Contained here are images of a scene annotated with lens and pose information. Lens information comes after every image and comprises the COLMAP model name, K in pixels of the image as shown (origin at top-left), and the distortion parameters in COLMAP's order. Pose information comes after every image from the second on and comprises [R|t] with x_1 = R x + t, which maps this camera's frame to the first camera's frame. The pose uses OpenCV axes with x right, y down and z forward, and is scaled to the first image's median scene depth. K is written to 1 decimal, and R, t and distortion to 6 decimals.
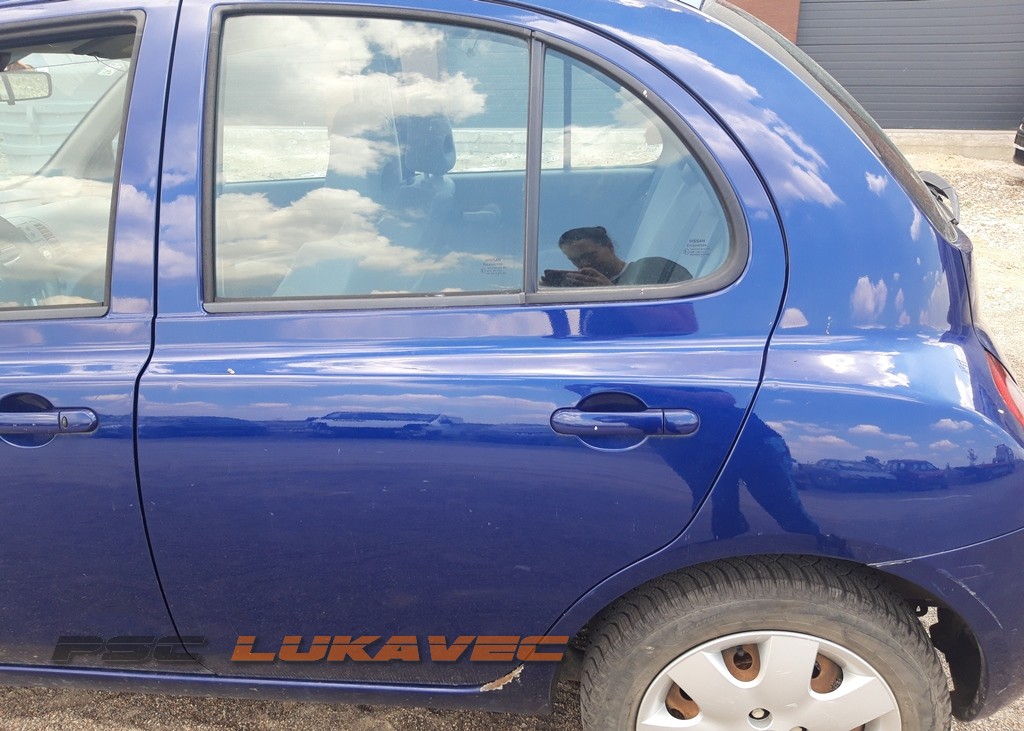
lens RADIAL K [[804.9, 0, 512.0], [0, 804.9, 361.4], [0, 0, 1]] dist [0.004111, -0.004162]
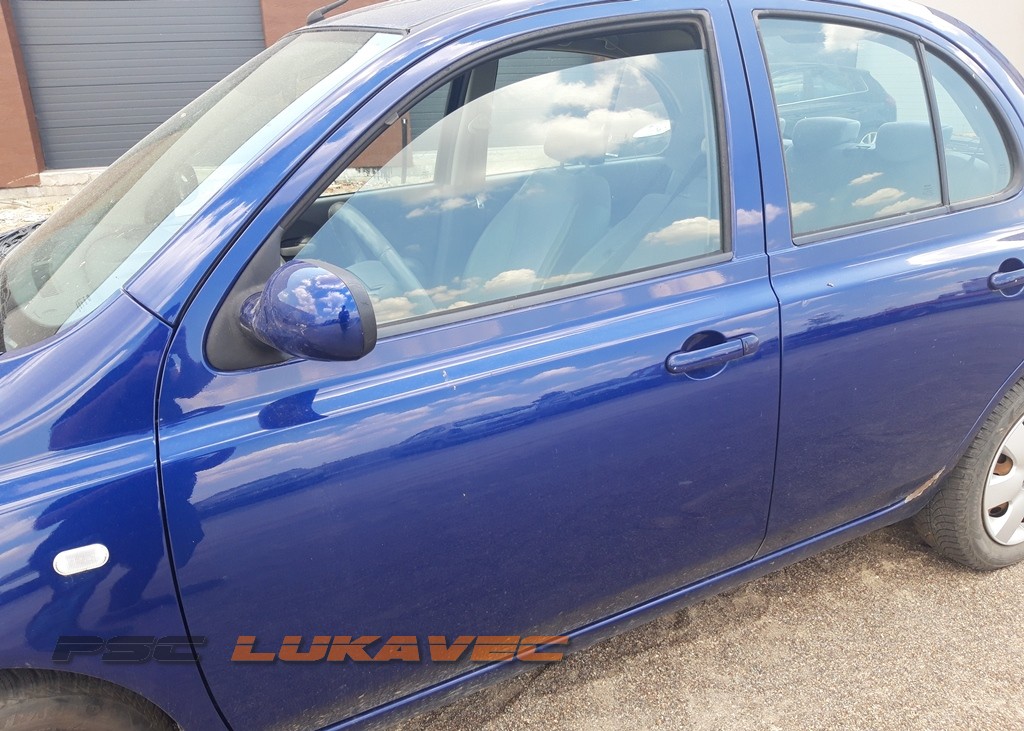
lens RADIAL K [[794.6, 0, 512.8], [0, 794.6, 369.2], [0, 0, 1]] dist [0.001639, -0.000956]
pose [[0.834180, -0.197102, 0.515068, -1.339203], [0.213446, 0.976553, 0.028013, -0.000796], [-0.508513, 0.086571, 0.856691, 0.153191]]
